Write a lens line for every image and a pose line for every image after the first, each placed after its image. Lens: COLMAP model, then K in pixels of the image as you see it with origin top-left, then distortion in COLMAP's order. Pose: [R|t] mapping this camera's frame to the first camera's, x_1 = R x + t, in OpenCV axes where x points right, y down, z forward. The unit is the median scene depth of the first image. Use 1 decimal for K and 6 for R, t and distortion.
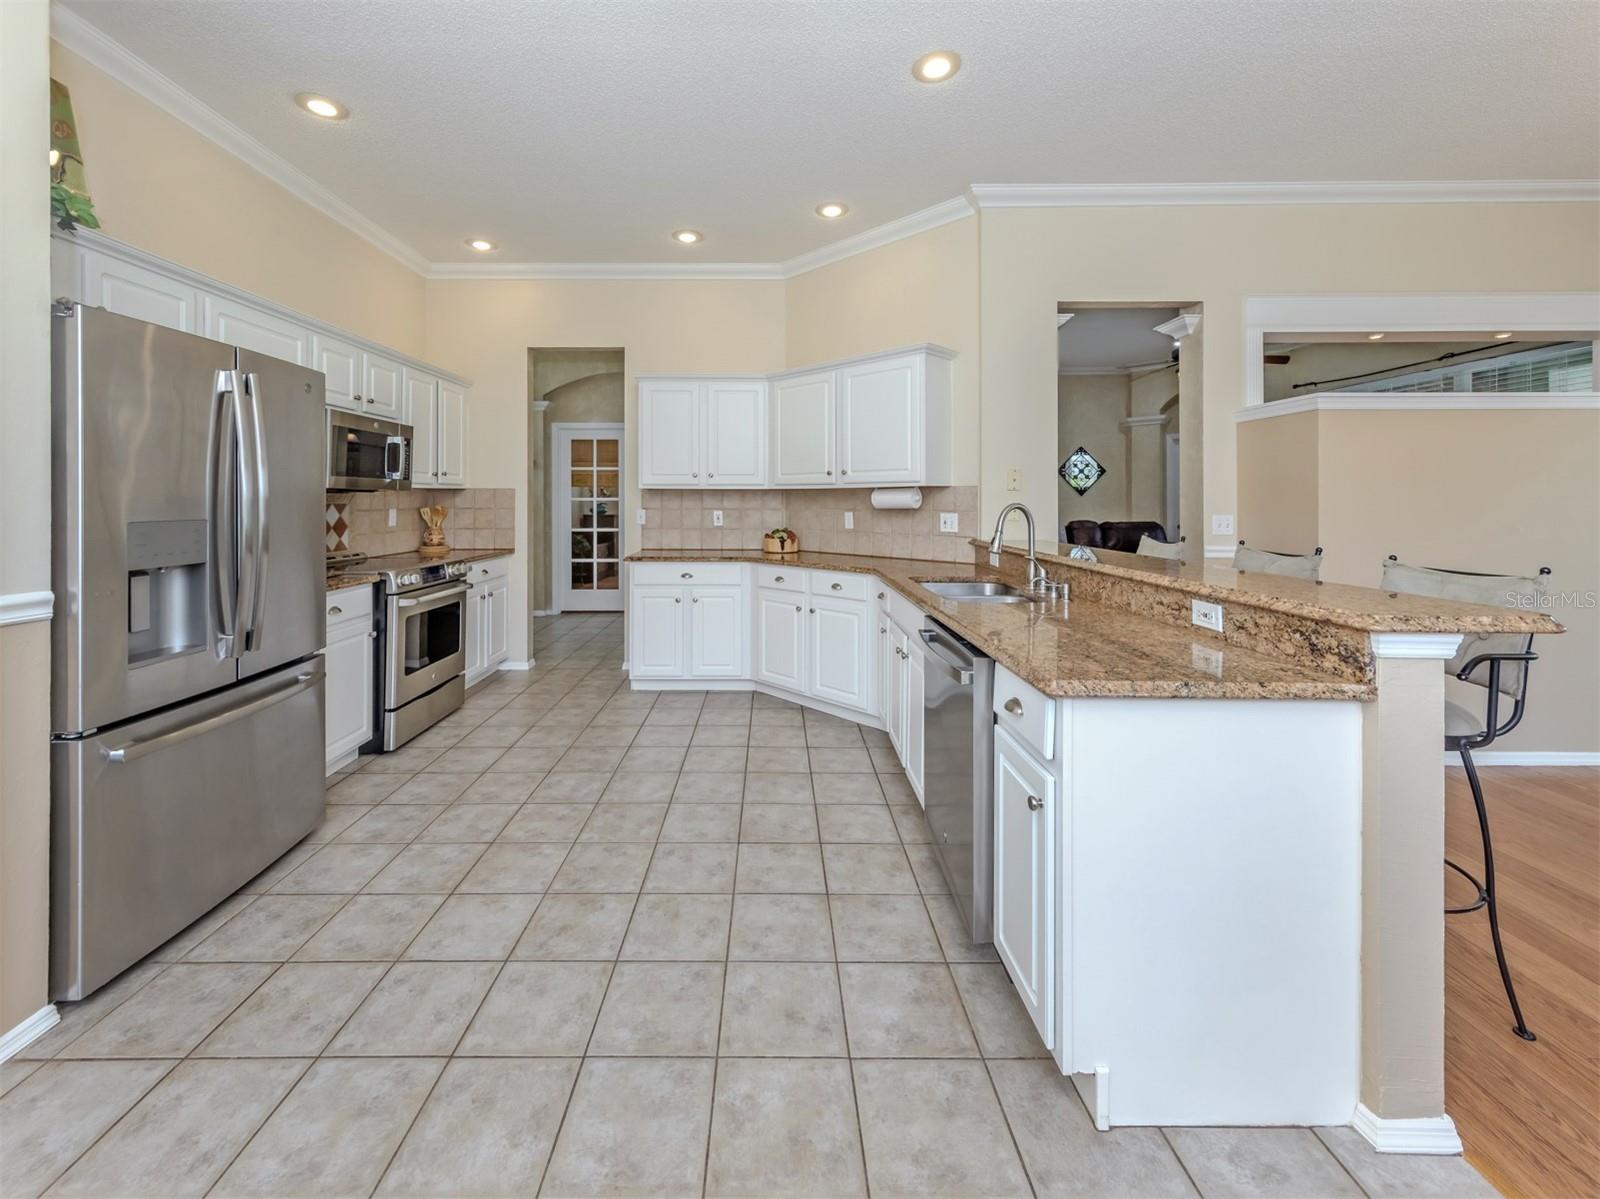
lens RADIAL K [[639.5, 0, 776.1], [0, 639.5, 502.4], [0, 0, 1]] dist [0.005744, -0.000553]
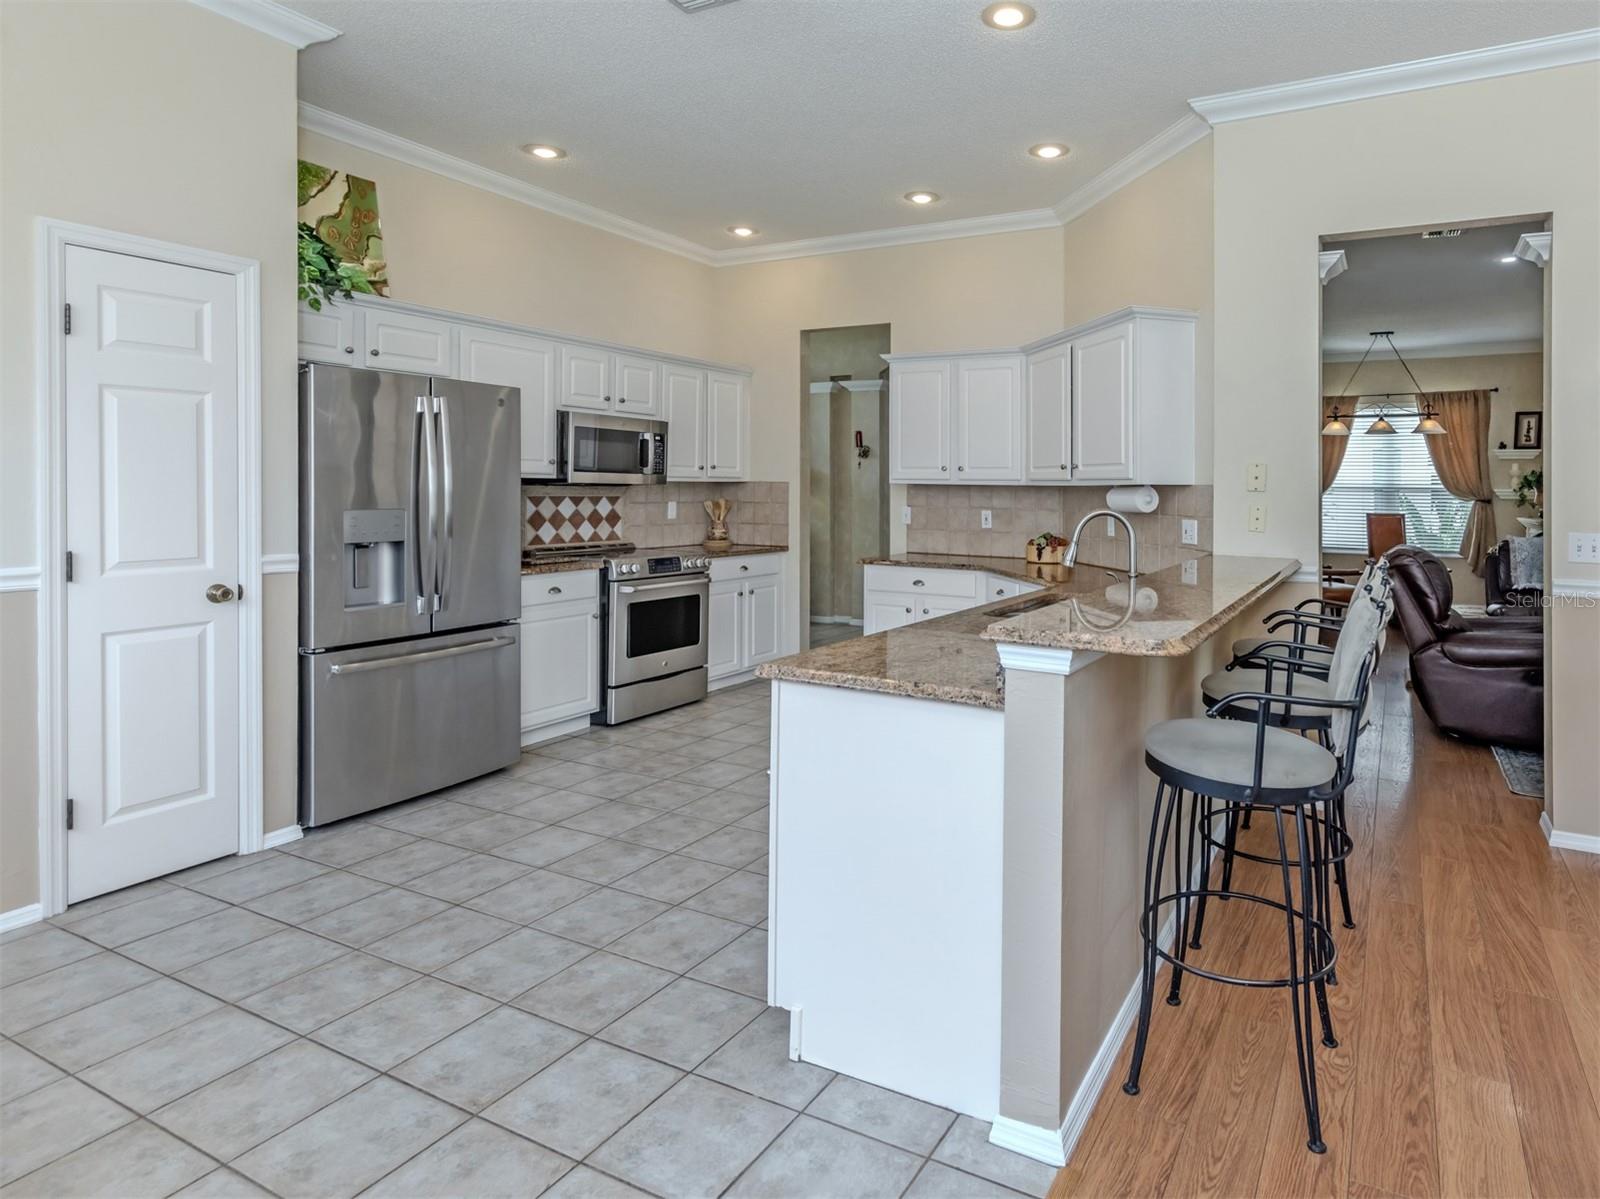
lens RADIAL K [[903.6, 0, 971.3], [0, 903.6, 505.6], [0, 0, 1]] dist [0.005369, 0.000878]
pose [[0.905198, 0.018842, -0.424572, 0.594664], [-0.014342, 0.999802, 0.013792, -0.013917], [0.424747, -0.006395, 0.905289, -0.127911]]
